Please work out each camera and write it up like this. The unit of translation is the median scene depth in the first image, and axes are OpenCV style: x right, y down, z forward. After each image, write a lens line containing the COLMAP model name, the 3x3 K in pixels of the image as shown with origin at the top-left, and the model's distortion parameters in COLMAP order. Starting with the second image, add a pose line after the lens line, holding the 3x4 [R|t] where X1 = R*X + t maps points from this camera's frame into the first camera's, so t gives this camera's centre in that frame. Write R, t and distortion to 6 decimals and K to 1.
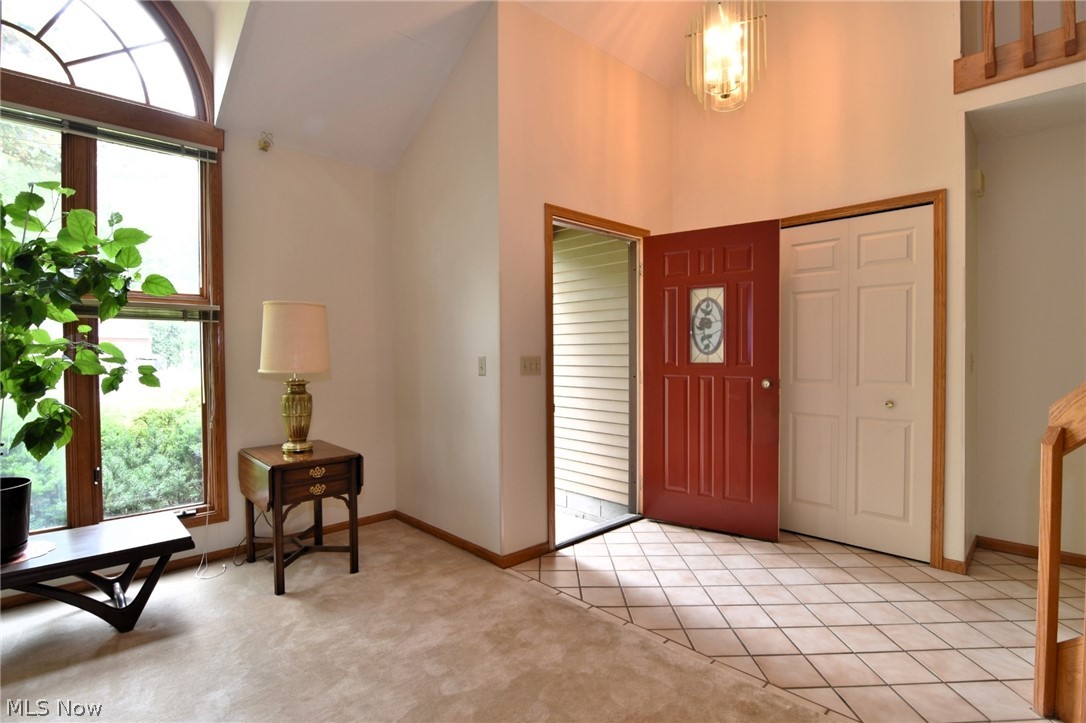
lens RADIAL K [[529.7, 0, 543.4], [0, 529.7, 358.3], [0, 0, 1]] dist [-0.010064, -0.002733]
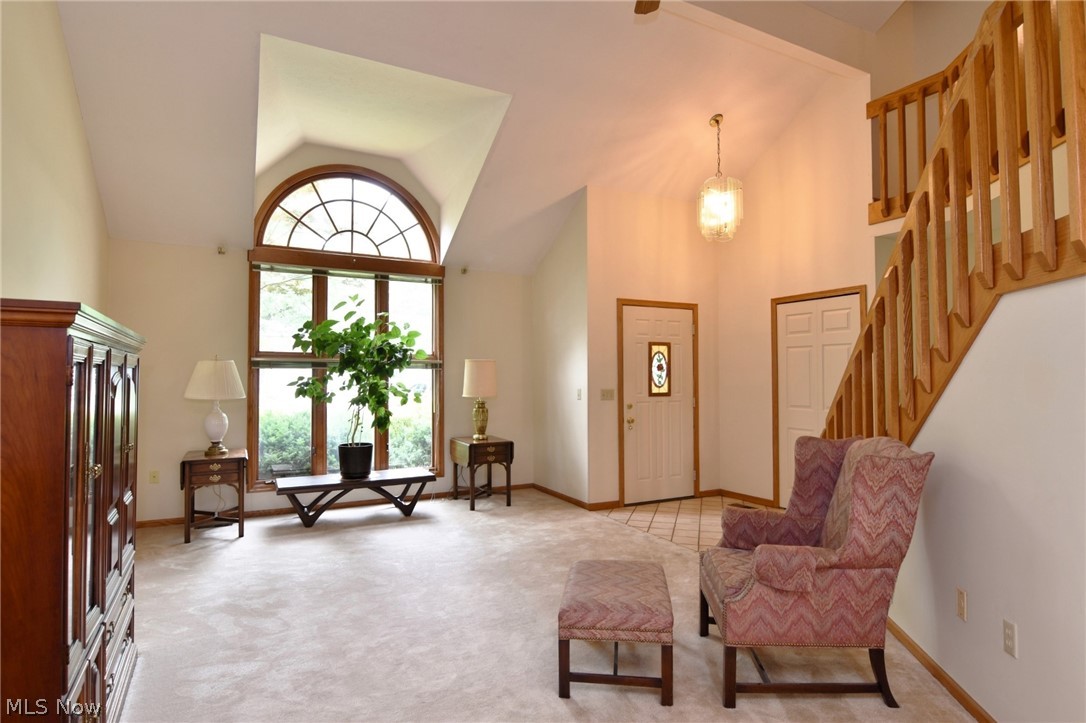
lens RADIAL K [[586.6, 0, 545.5], [0, 586.6, 357.0], [0, 0, 1]] dist [-0.002035, -0.000340]
pose [[0.959740, -0.006745, -0.280808, 0.342588], [-0.004512, 0.999212, -0.039422, -0.033460], [0.280852, 0.039102, 0.958954, -0.944899]]
